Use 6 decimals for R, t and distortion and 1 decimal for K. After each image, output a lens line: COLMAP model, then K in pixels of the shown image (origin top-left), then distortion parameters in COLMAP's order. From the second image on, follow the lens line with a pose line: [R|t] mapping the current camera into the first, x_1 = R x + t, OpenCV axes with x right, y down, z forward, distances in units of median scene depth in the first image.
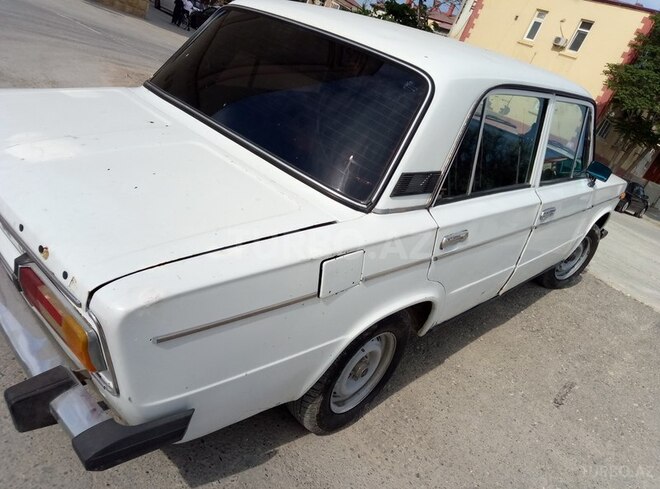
lens RADIAL K [[487.7, 0, 331.5], [0, 487.7, 247.0], [0, 0, 1]] dist [0.053841, -0.053353]
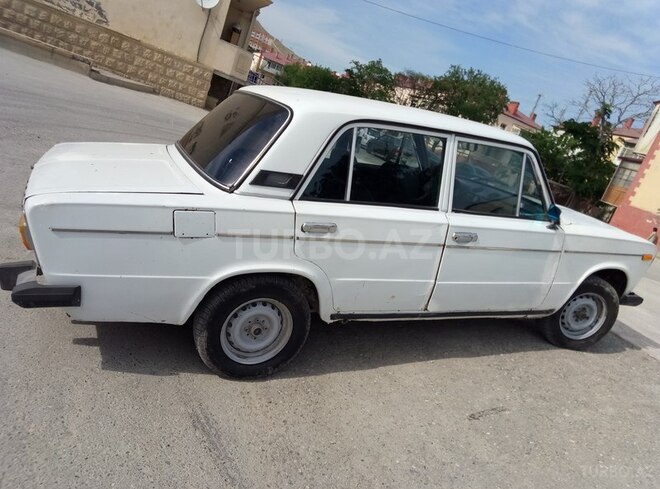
lens RADIAL K [[485.9, 0, 330.0], [0, 485.9, 245.7], [0, 0, 1]] dist [0.027150, 0.003892]
pose [[0.931588, 0.030237, -0.362257, 0.790659], [-0.114555, 0.970179, -0.213612, 0.323508], [0.344995, 0.240496, 0.907271, -0.179292]]
